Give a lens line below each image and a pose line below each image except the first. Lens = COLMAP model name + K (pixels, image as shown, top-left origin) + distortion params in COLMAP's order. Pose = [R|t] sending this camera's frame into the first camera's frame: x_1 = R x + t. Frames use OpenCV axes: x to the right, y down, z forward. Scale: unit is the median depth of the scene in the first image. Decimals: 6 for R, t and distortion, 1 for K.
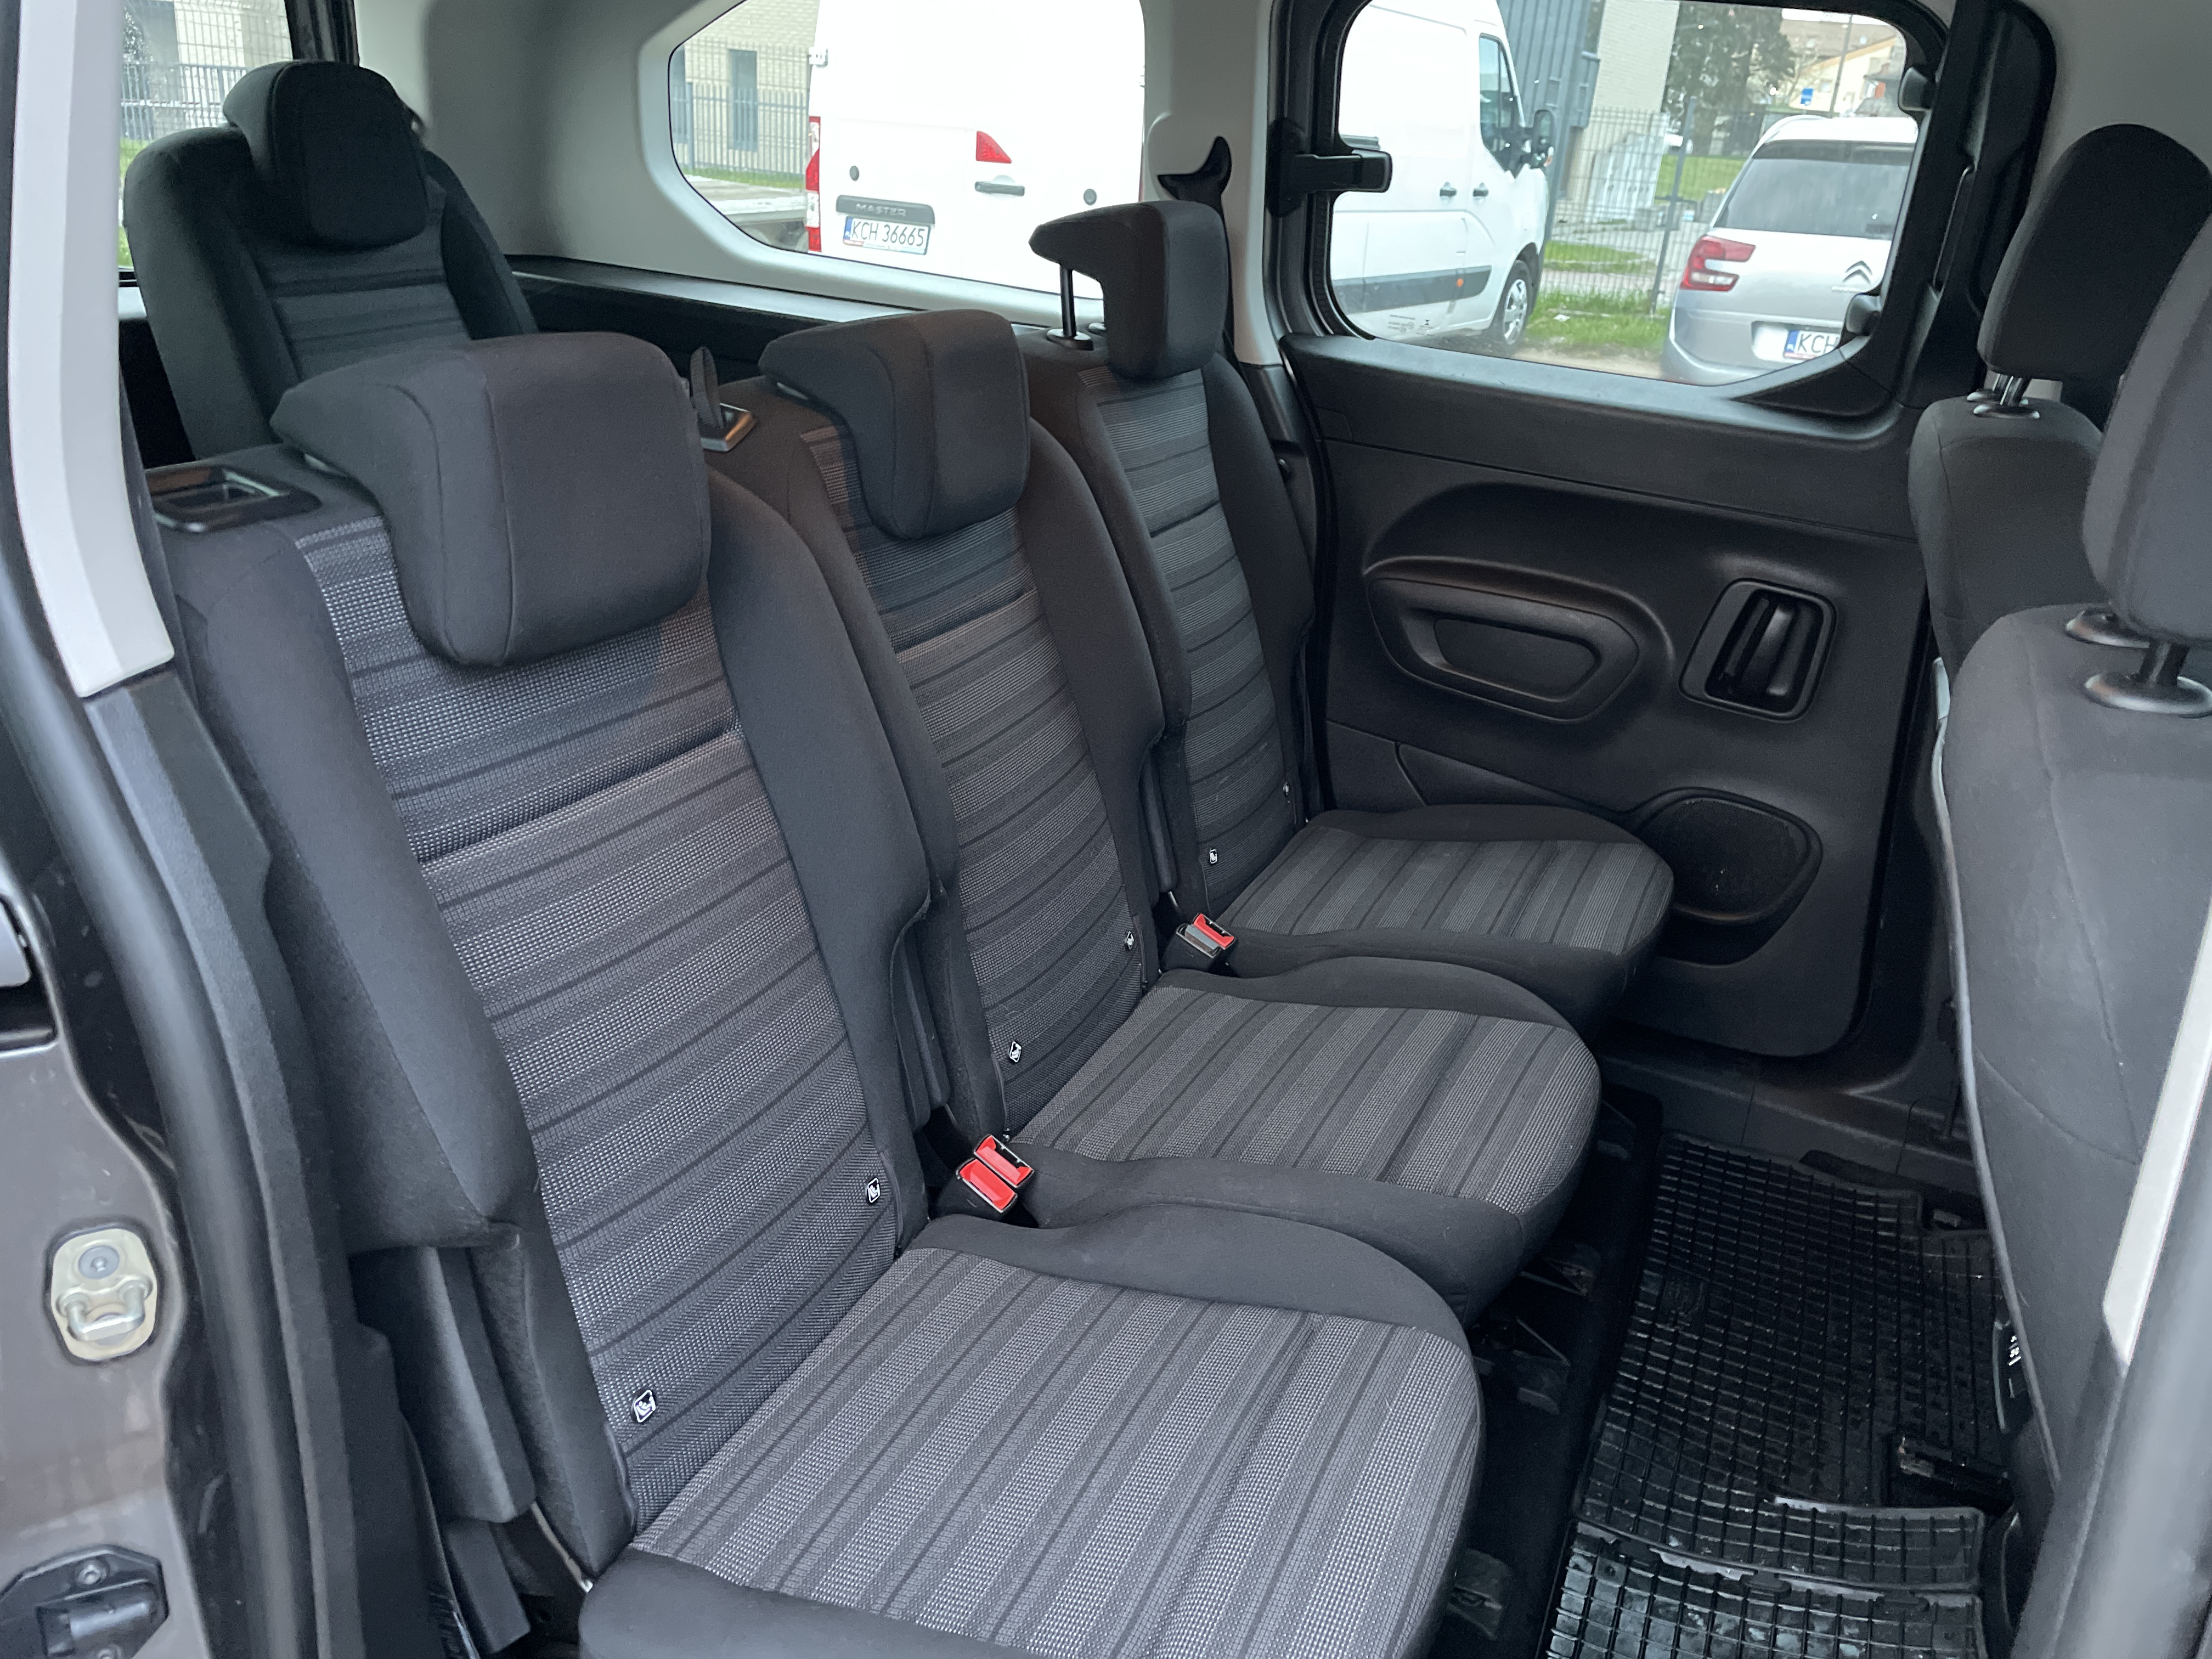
lens RADIAL K [[1677.0, 0, 1118.7], [0, 1677.0, 820.0], [0, 0, 1]] dist [0.083042, -0.109785]
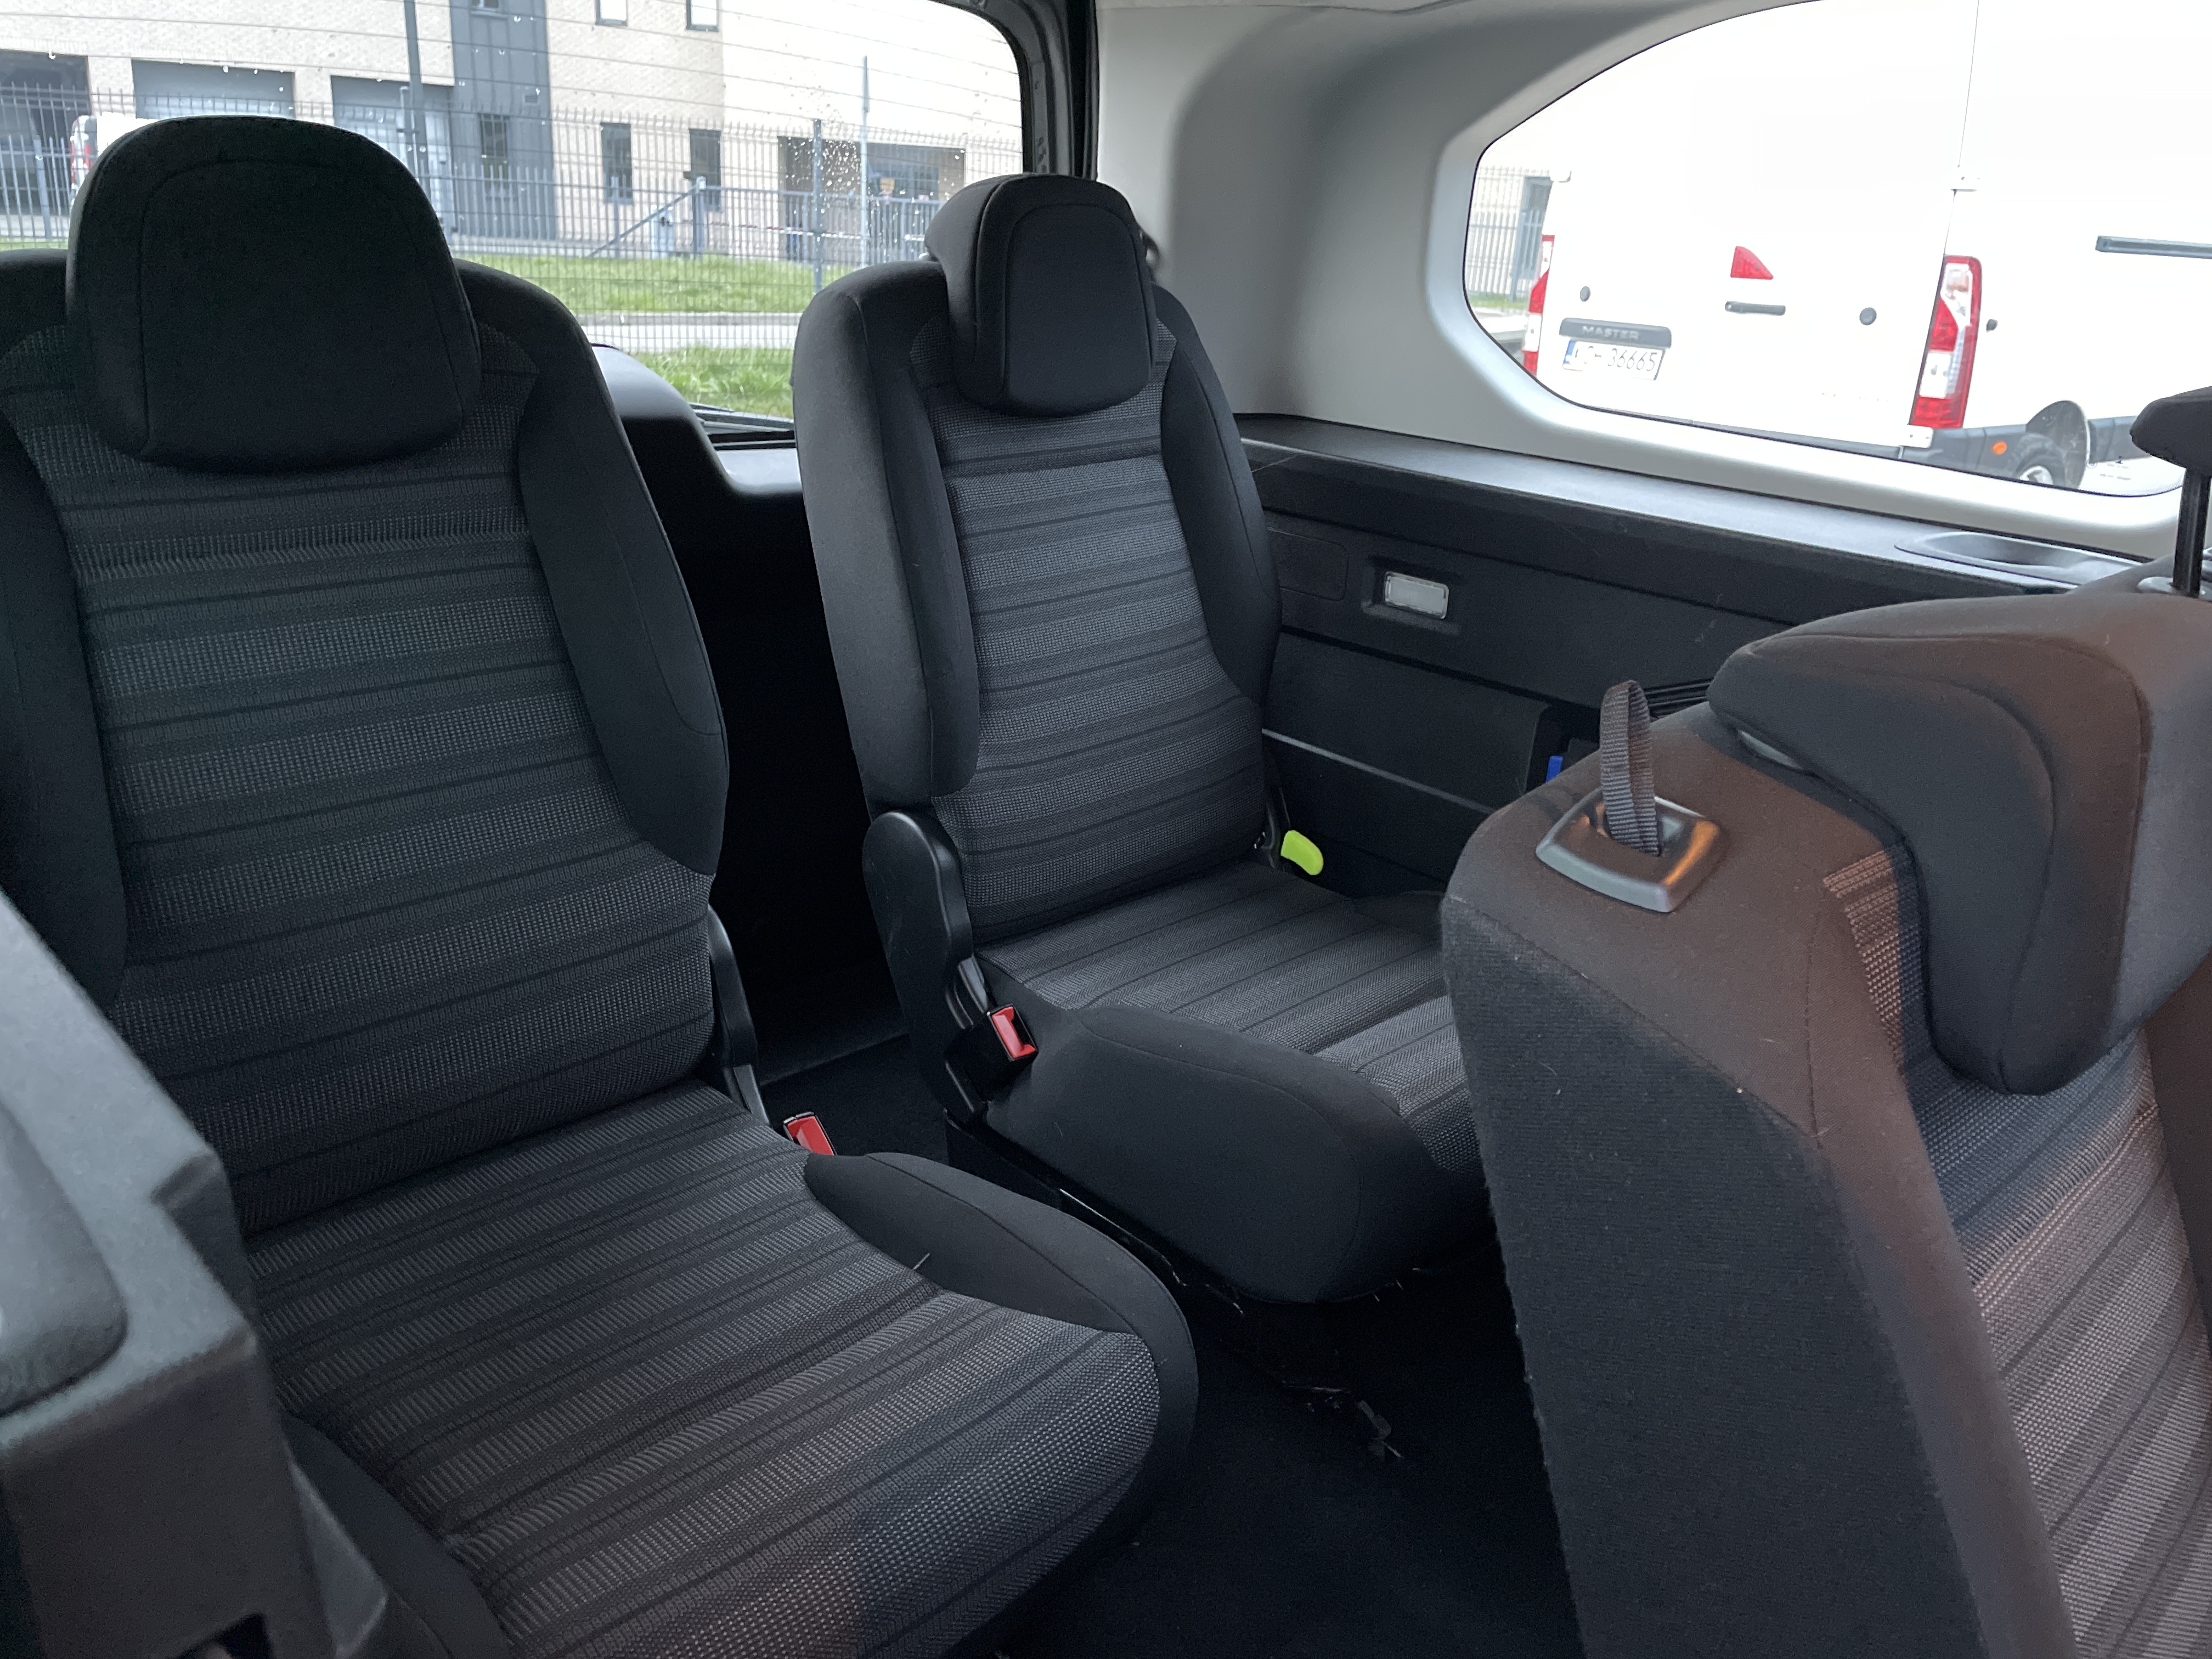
lens RADIAL K [[1677.0, 0, 1118.7], [0, 1677.0, 820.0], [0, 0, 1]] dist [0.083042, -0.109785]
pose [[0.927326, 0.105480, -0.359082, -0.118540], [-0.127560, 0.991091, -0.038290, -0.117757], [0.351844, 0.081312, 0.932520, 0.287376]]
